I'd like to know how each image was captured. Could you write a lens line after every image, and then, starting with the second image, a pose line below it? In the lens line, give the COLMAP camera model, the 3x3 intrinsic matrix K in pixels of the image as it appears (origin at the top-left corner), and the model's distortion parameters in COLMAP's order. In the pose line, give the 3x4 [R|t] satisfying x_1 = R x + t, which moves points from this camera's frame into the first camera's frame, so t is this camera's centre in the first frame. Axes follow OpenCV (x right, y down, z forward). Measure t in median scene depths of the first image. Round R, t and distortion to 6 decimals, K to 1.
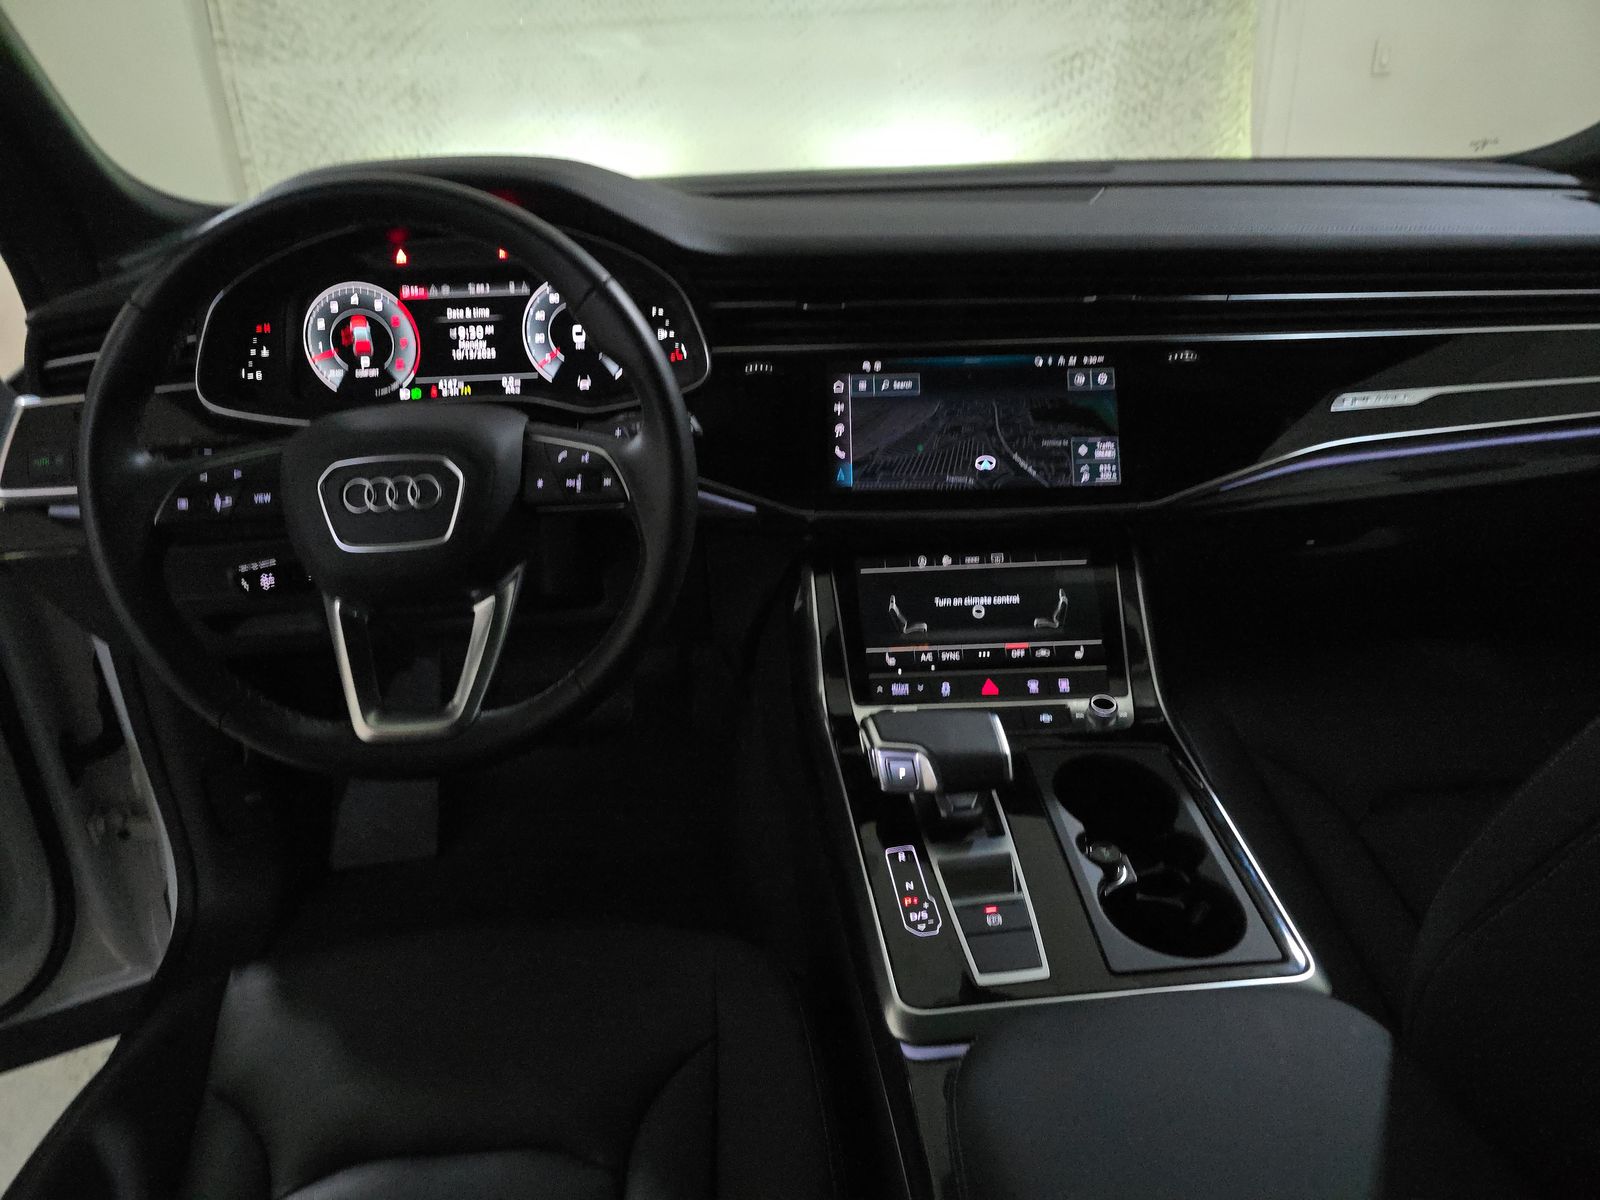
lens RADIAL K [[1152.7, 0, 800.0], [0, 1152.7, 600.0], [0, 0, 1]] dist [0.075453, 0.001102]
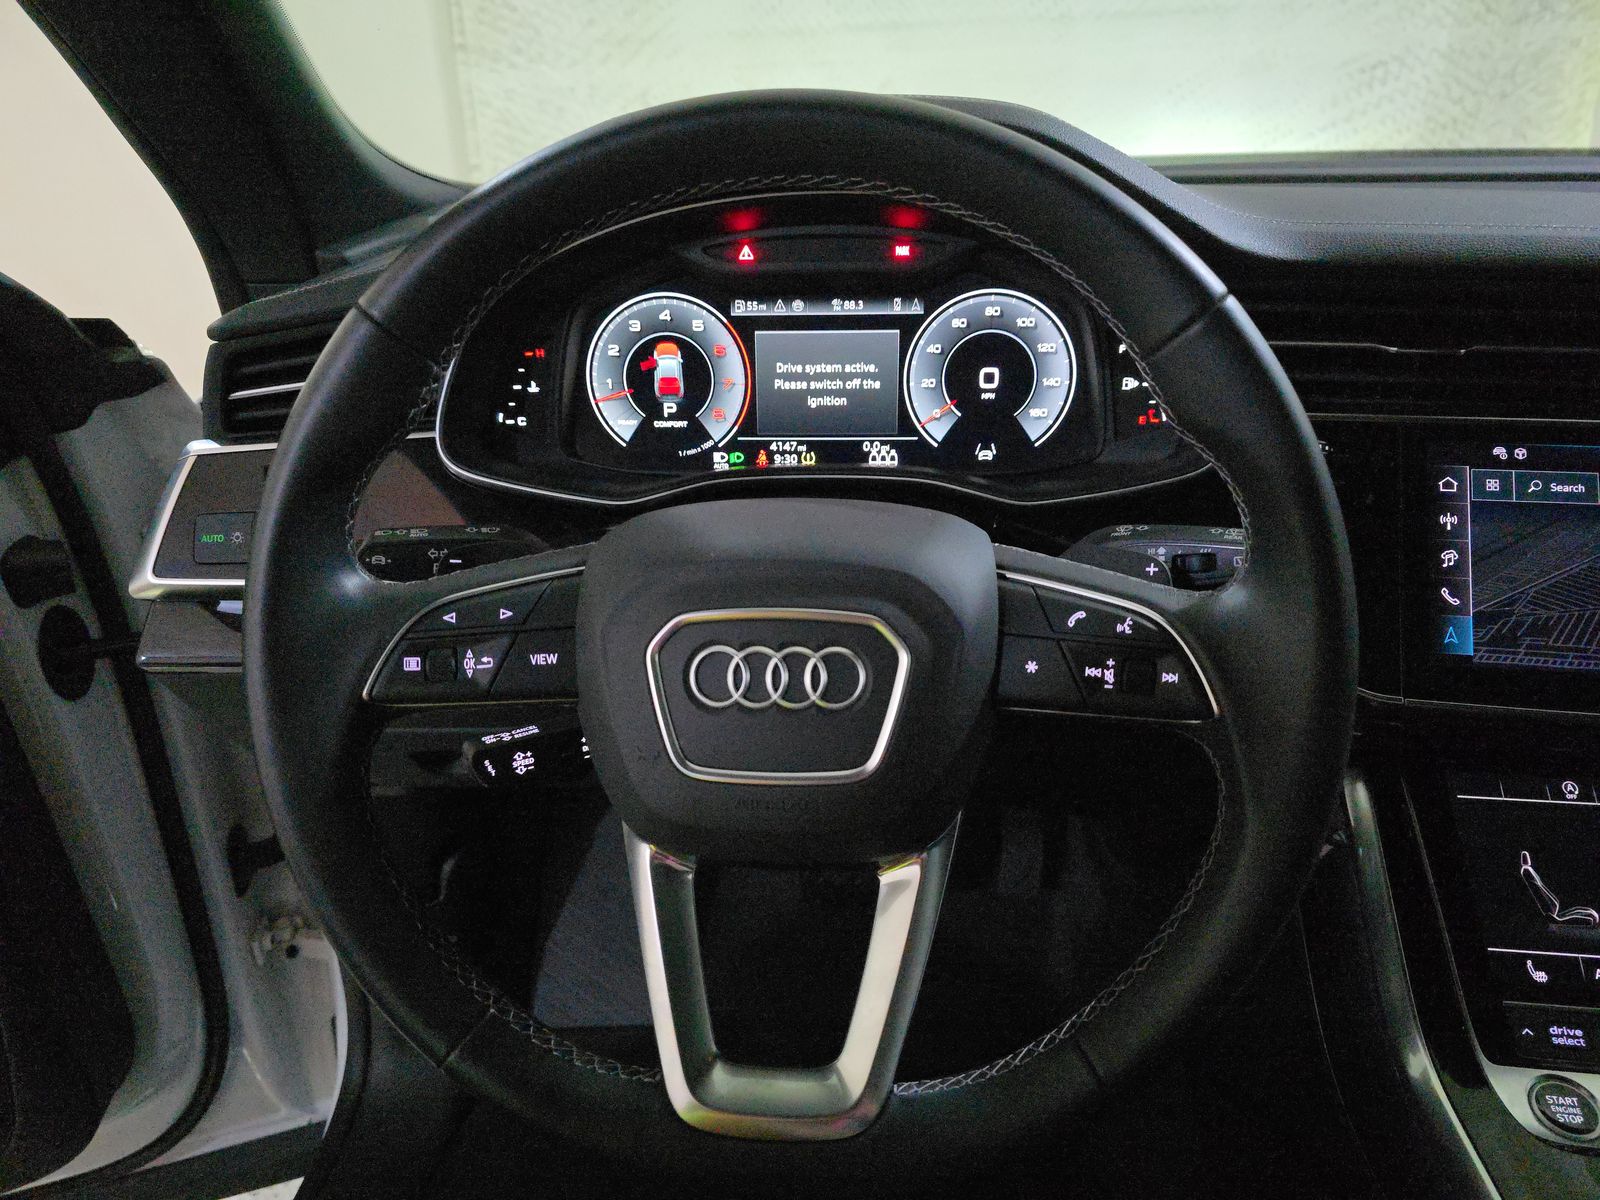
lens RADIAL K [[1096.4, 0, 800.0], [0, 1096.4, 600.0], [0, 0, 1]] dist [0.137026, -0.085584]
pose [[0.990103, 0.073788, -0.119379, -0.211956], [-0.075120, 0.997152, -0.006692, -0.093597], [0.118545, 0.015593, 0.992826, 0.373505]]
